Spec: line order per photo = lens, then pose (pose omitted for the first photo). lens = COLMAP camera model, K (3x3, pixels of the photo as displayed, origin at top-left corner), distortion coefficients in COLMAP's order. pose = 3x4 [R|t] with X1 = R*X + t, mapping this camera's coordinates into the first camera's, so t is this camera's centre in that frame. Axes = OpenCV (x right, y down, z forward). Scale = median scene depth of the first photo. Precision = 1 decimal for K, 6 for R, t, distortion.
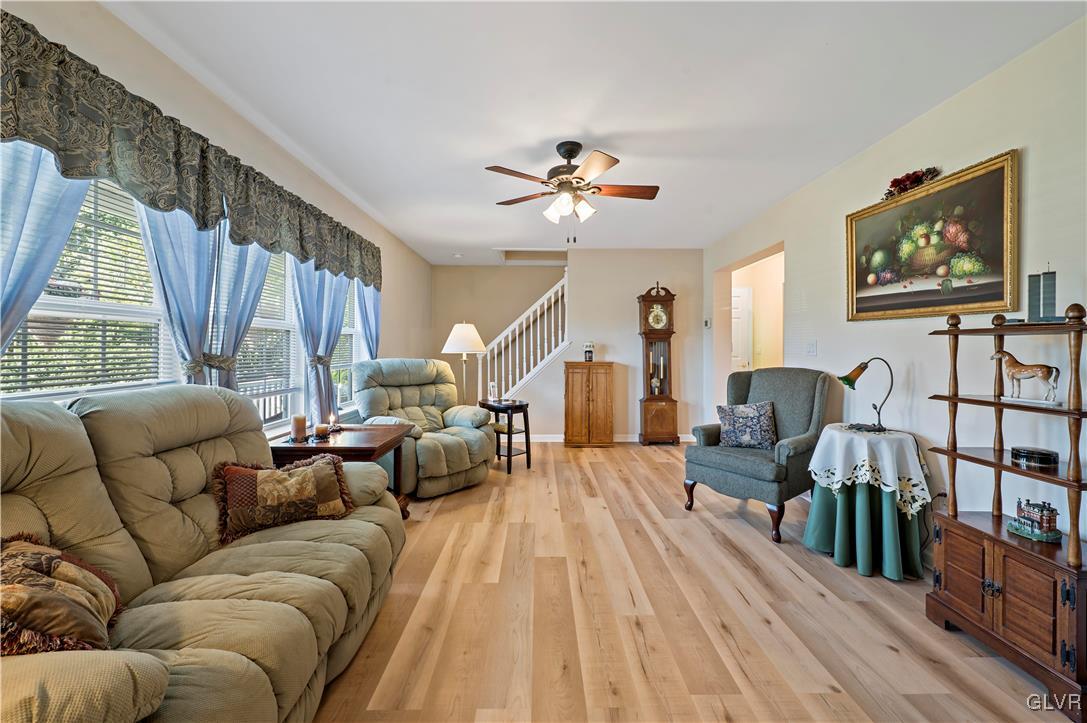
lens RADIAL K [[437.2, 0, 544.4], [0, 437.2, 347.3], [0, 0, 1]] dist [0.001711, -0.000607]
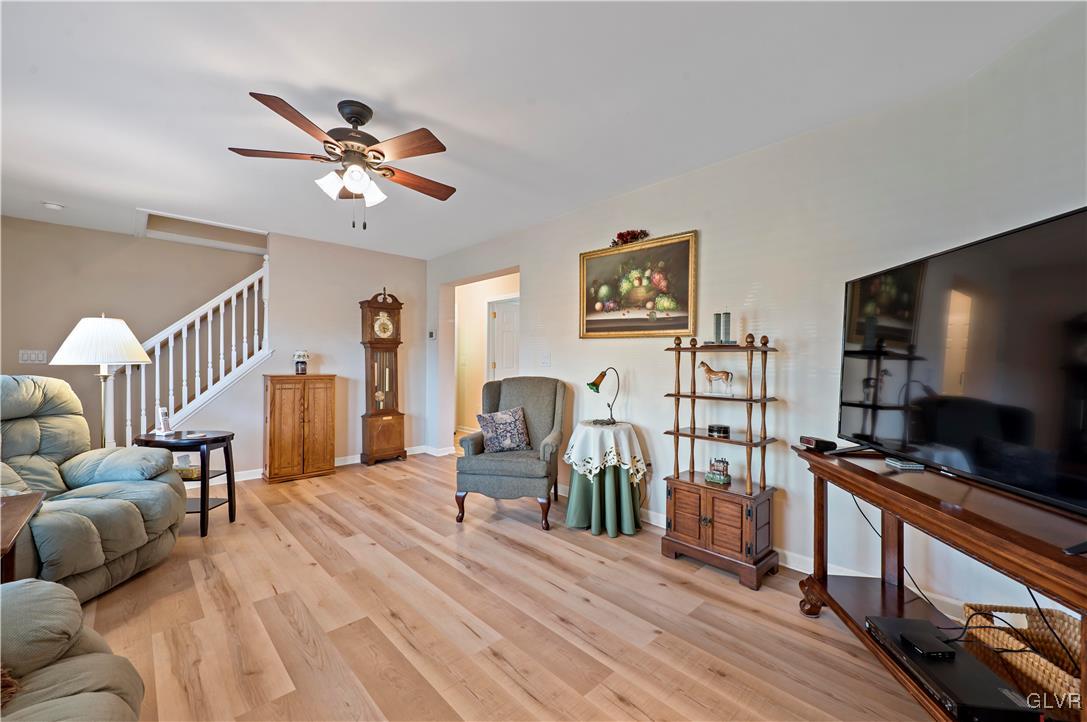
lens RADIAL K [[433.1, 0, 543.5], [0, 433.1, 361.0], [0, 0, 1]] dist [0.008112, -0.000663]
pose [[0.733940, 0.003954, 0.679203, -0.251435], [-0.007690, 0.999967, 0.002488, 0.002583], [-0.679171, -0.007049, 0.733946, 0.186204]]
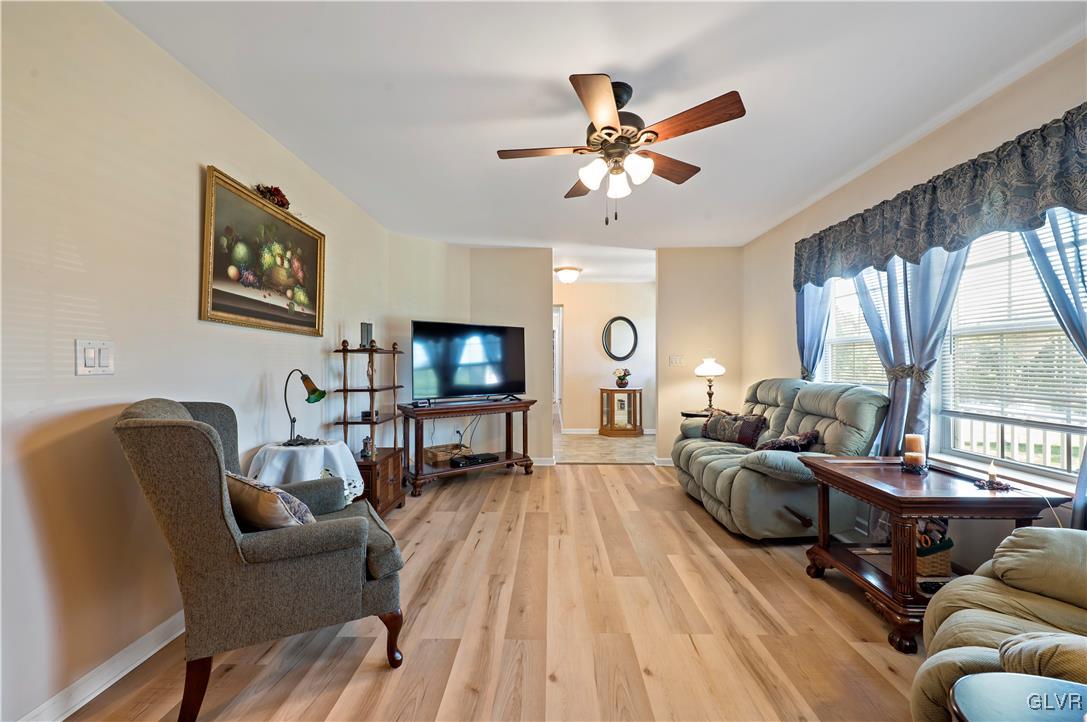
lens RADIAL K [[433.1, 0, 543.5], [0, 433.1, 361.0], [0, 0, 1]] dist [0.008112, -0.000663]
pose [[-0.999506, -0.000899, 0.031426, 0.168286], [-0.001068, 0.999985, -0.005361, 0.009472], [-0.031421, -0.005391, -0.999492, 1.896334]]
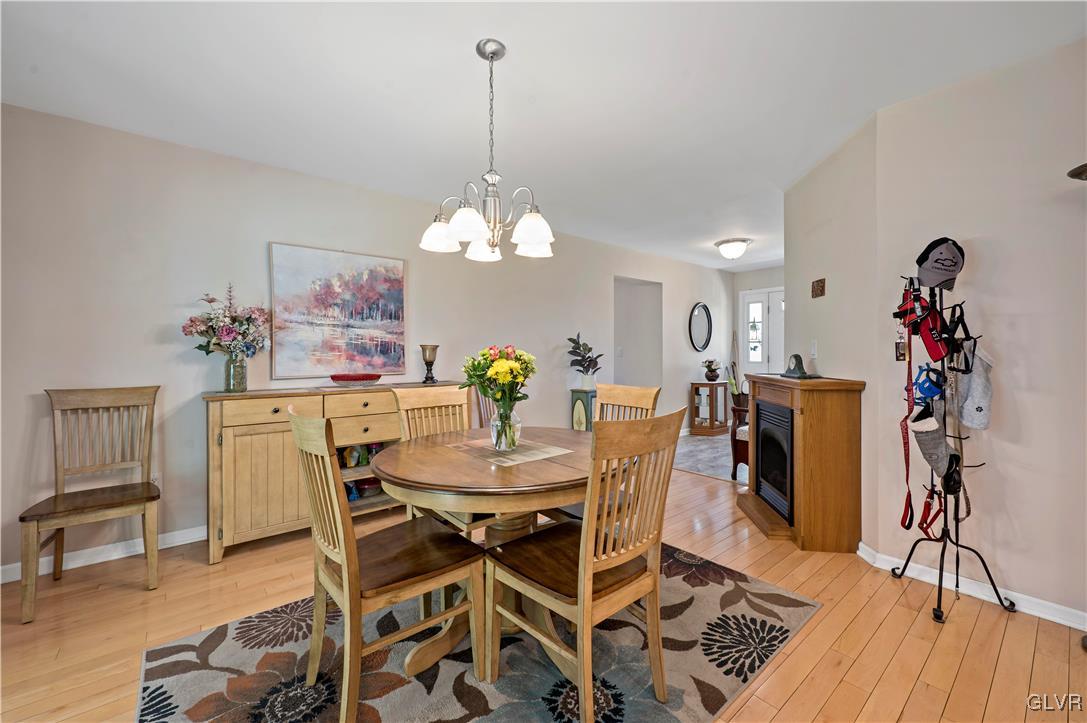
lens RADIAL K [[434.8, 0, 544.7], [0, 434.8, 356.3], [0, 0, 1]] dist [0.005448, -0.000394]
pose [[-0.780756, 0.006145, -0.624806, 2.021943], [0.004982, 0.999981, 0.003609, 0.007027], [0.624816, -0.000295, -0.780772, 0.538479]]
